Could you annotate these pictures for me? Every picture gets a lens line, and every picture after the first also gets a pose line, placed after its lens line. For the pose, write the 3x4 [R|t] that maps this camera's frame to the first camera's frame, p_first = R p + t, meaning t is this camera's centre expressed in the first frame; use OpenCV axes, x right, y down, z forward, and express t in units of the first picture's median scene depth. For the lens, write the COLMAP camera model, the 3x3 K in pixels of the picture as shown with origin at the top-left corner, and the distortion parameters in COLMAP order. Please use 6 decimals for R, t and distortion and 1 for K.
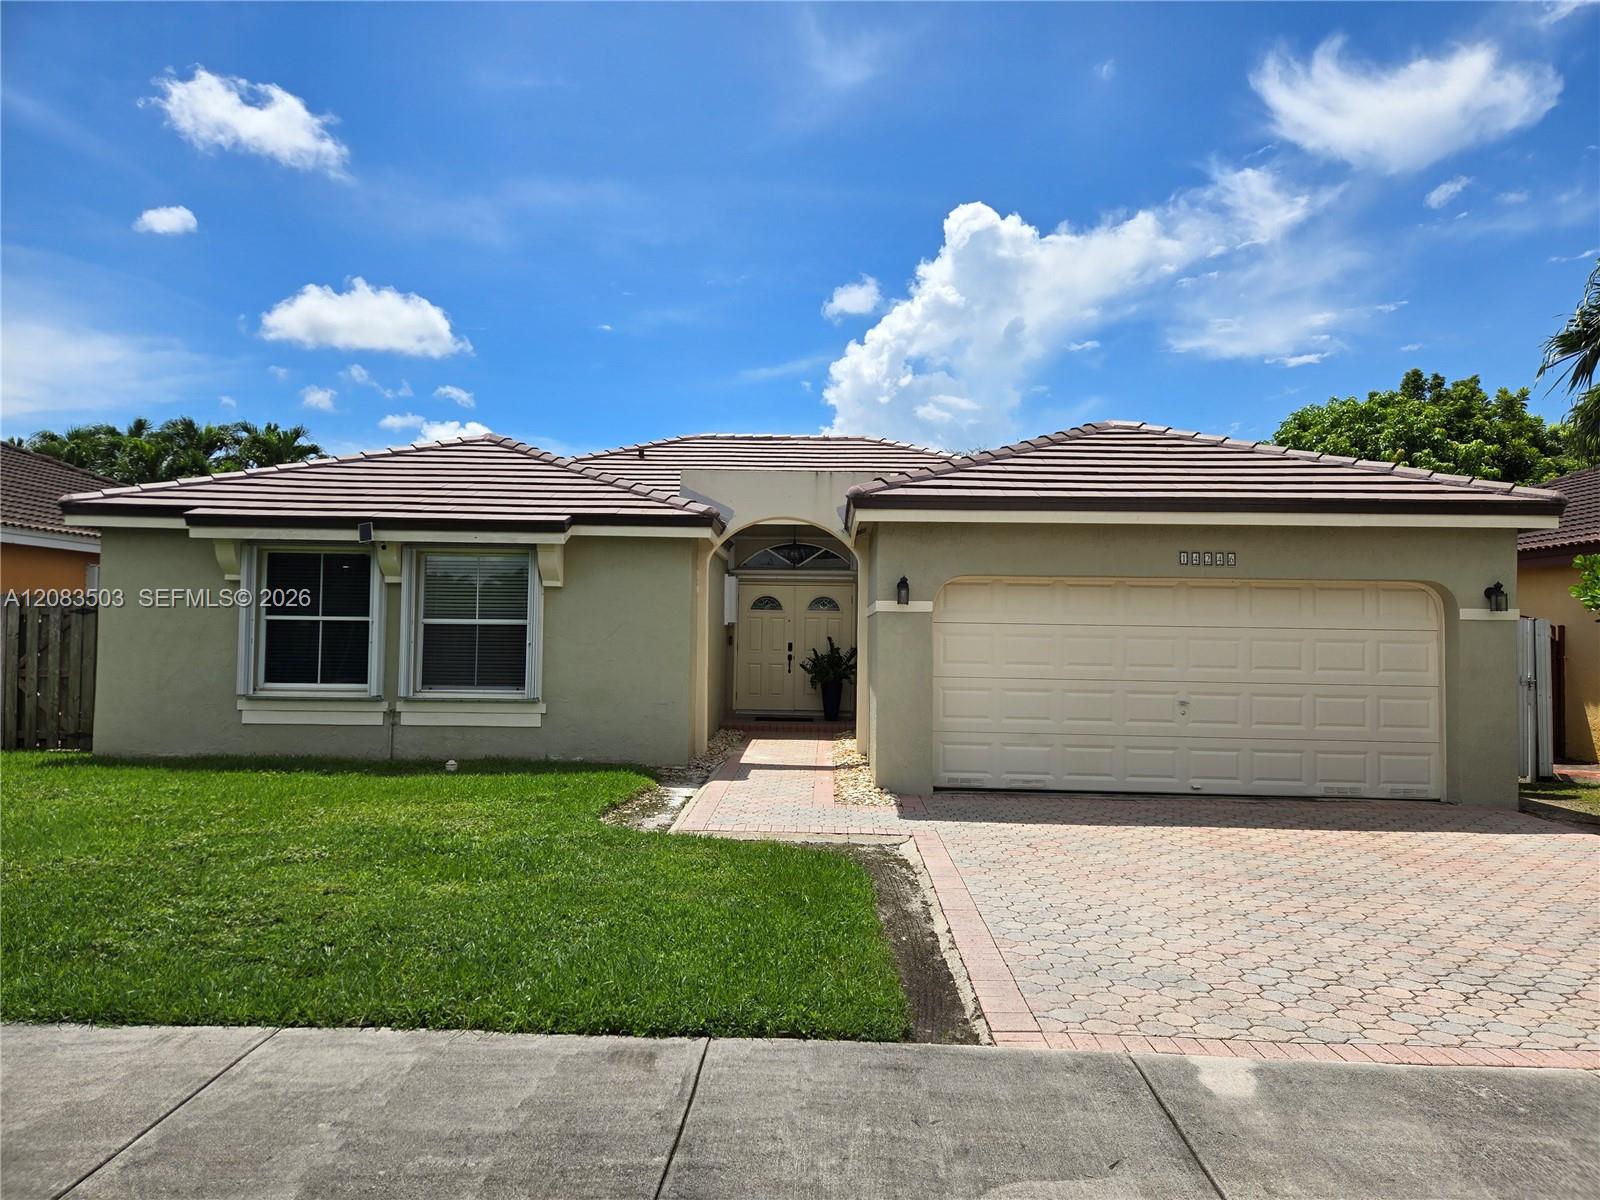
lens RADIAL K [[1038.4, 0, 800.0], [0, 1038.4, 600.0], [0, 0, 1]] dist [0.022892, -0.003482]
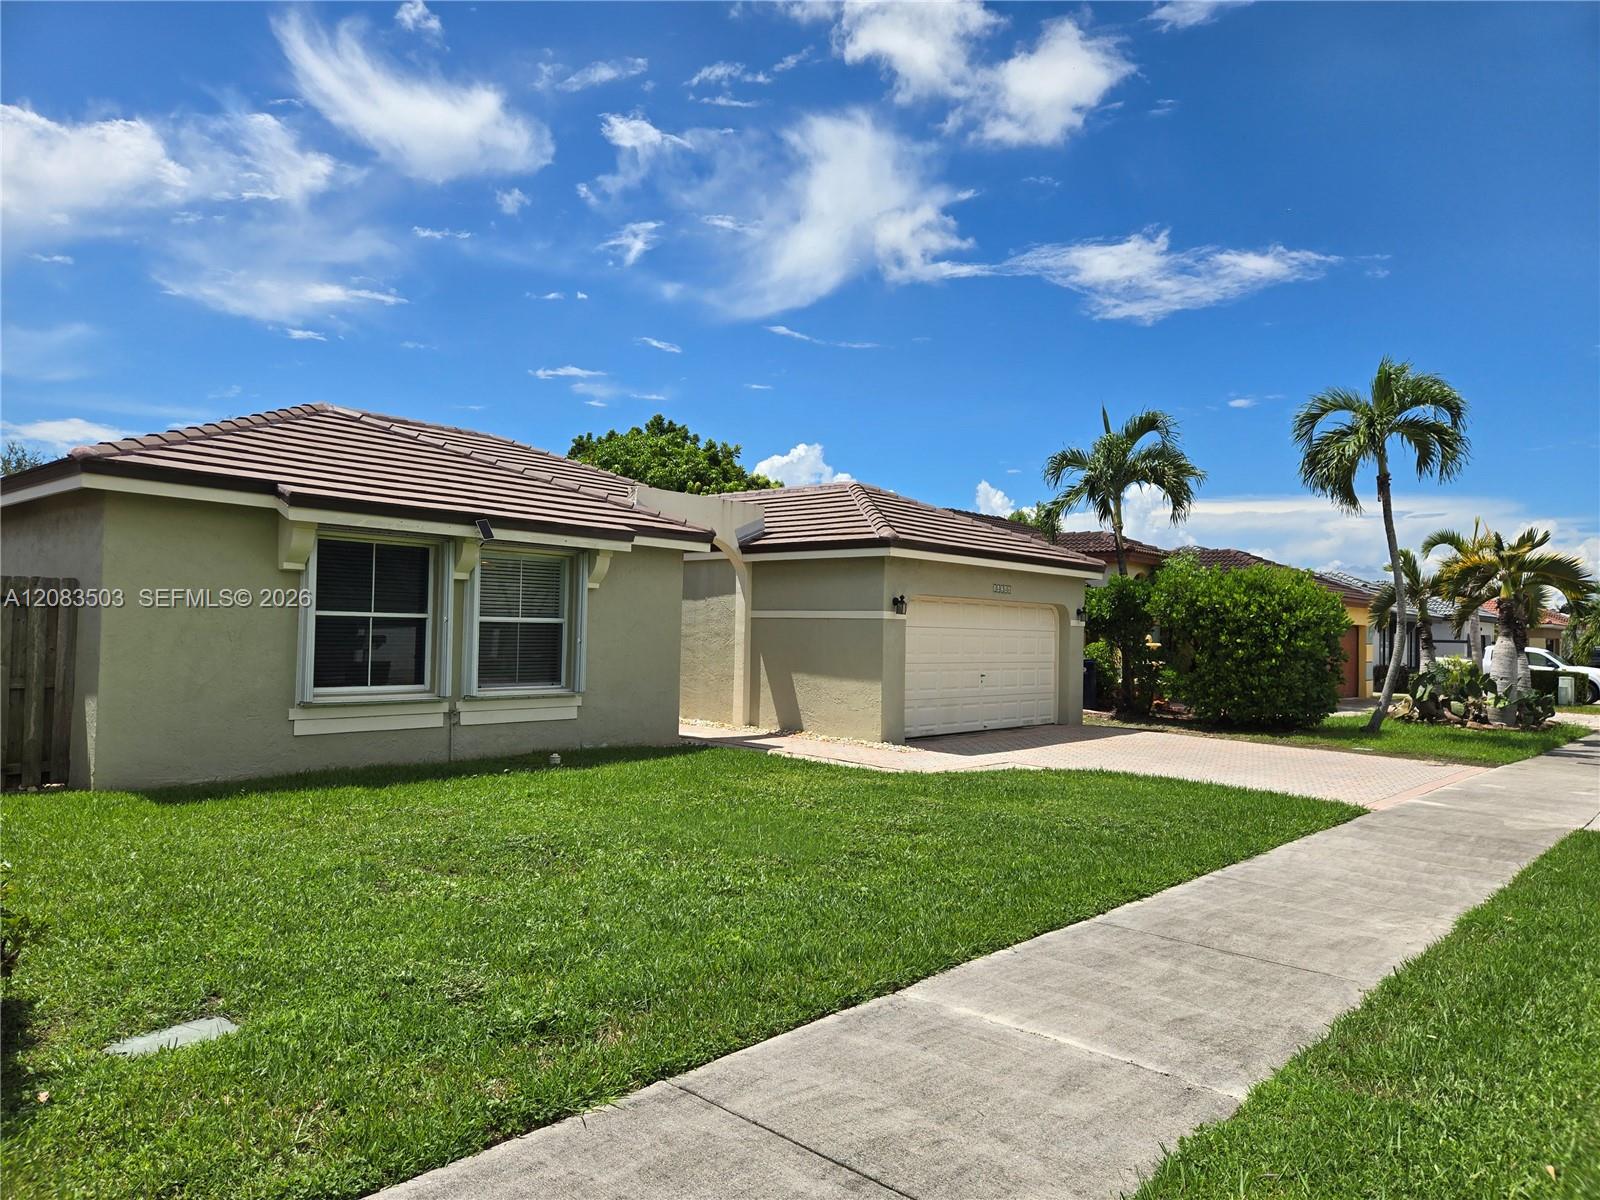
lens RADIAL K [[1072.4, 0, 800.0], [0, 1072.4, 600.0], [0, 0, 1]] dist [0.018168, -0.000588]
pose [[0.648828, 0.022370, 0.760607, -0.952291], [-0.037052, 0.999311, 0.002217, -0.011238], [-0.760033, -0.029621, 0.649209, 0.109589]]
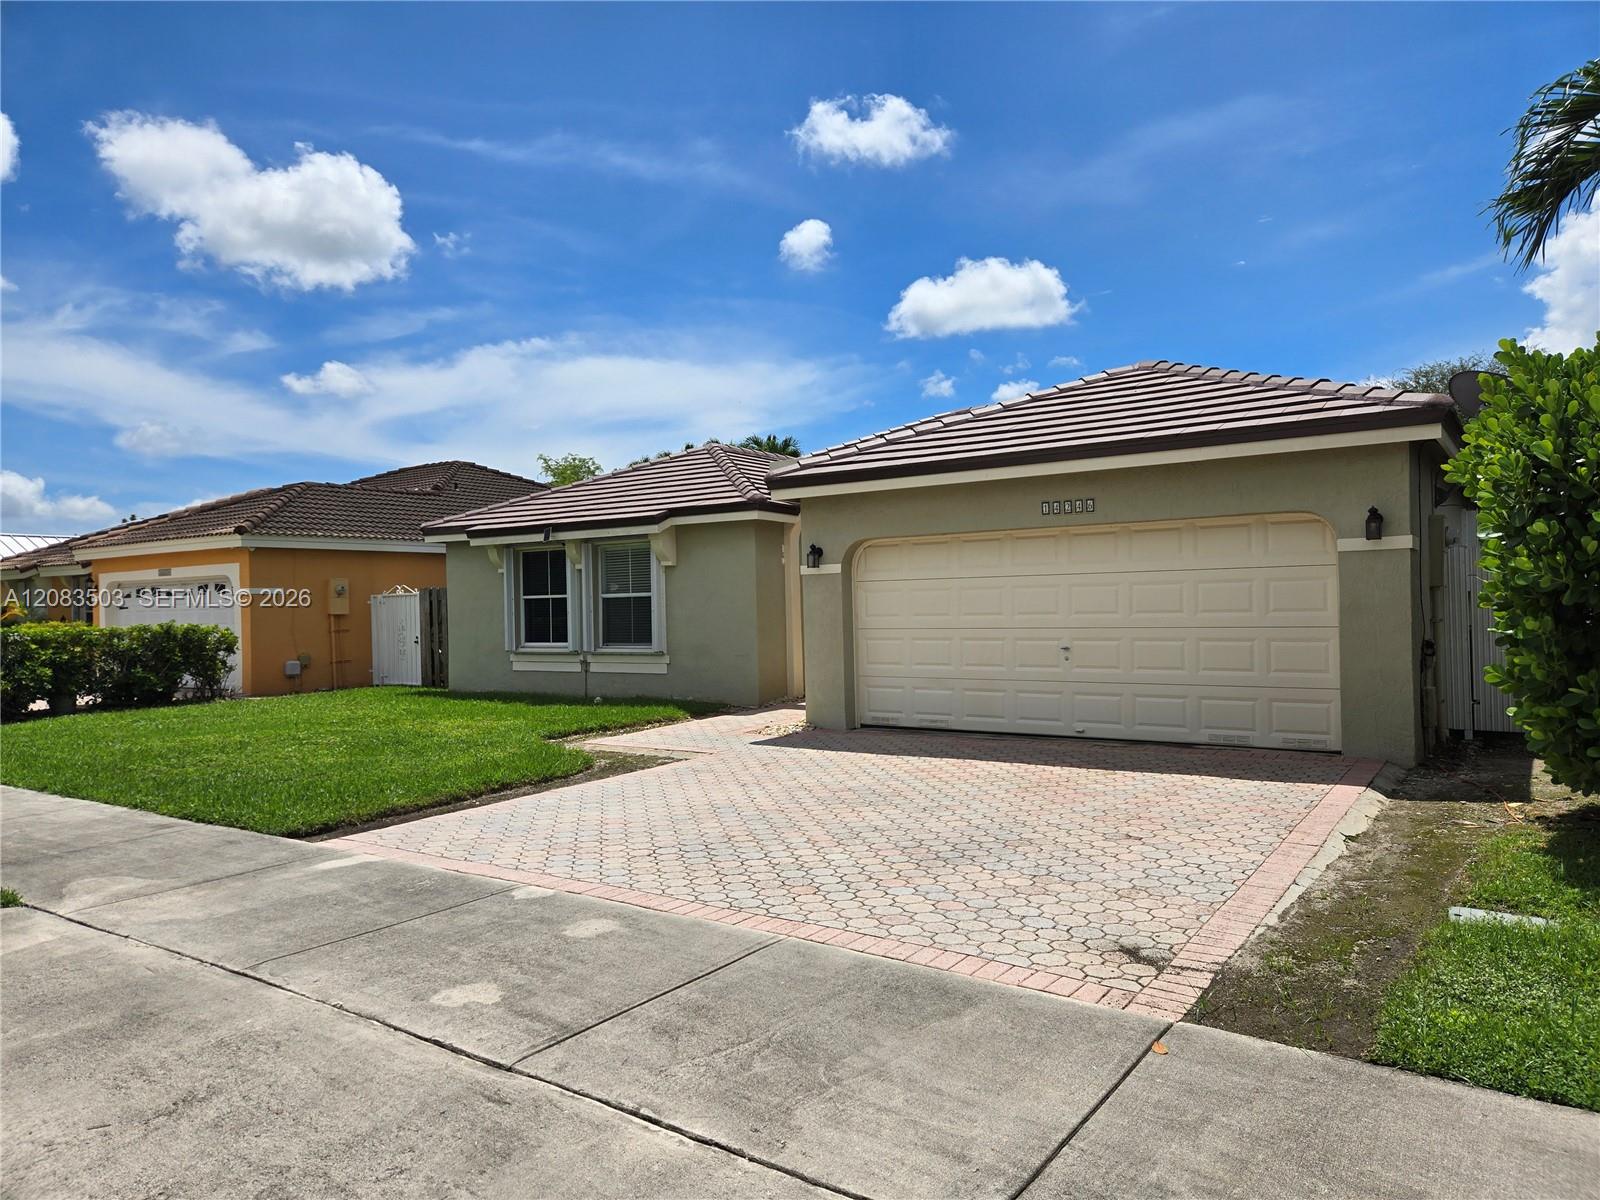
lens RADIAL K [[1072.4, 0, 800.0], [0, 1072.4, 600.0], [0, 0, 1]] dist [0.018168, -0.000588]
pose [[0.831187, -0.036572, -0.554789, 0.639127], [0.057911, 0.998102, 0.020968, 0.011841], [0.552969, -0.049557, 0.831727, -0.018424]]
